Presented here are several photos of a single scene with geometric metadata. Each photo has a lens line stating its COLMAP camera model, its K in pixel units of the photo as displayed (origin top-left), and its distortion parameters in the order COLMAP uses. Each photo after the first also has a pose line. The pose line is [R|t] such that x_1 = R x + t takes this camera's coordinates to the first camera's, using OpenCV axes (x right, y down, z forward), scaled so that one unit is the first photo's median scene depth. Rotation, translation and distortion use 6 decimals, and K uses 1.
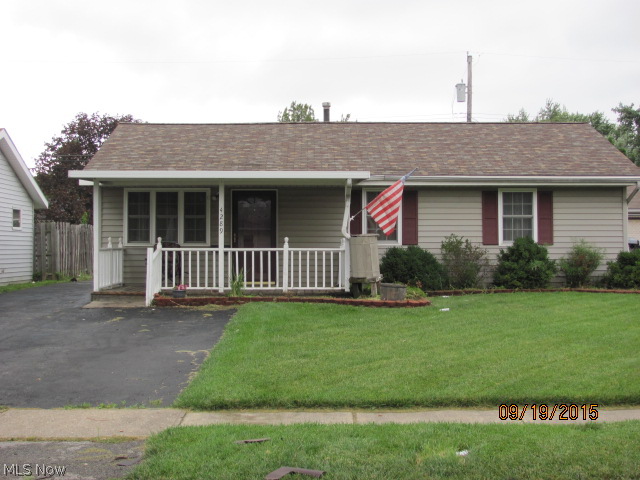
lens RADIAL K [[1009.7, 0, 320.2], [0, 1009.7, 241.5], [0, 0, 1]] dist [-0.038204, 0.000000]
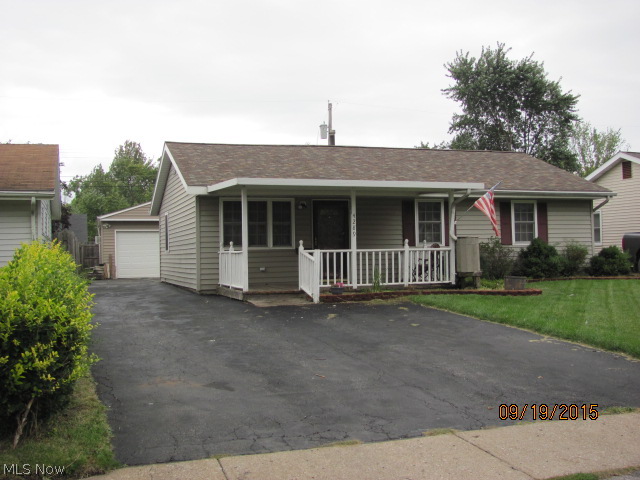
lens RADIAL K [[759.5, 0, 320.2], [0, 759.5, 242.5], [0, 0, 1]] dist [-0.185145, 0.000000]
pose [[0.950472, -0.011137, 0.310612, -0.347748], [0.014794, 0.999846, -0.009421, 0.005879], [-0.310459, 0.013549, 0.950490, 0.179543]]
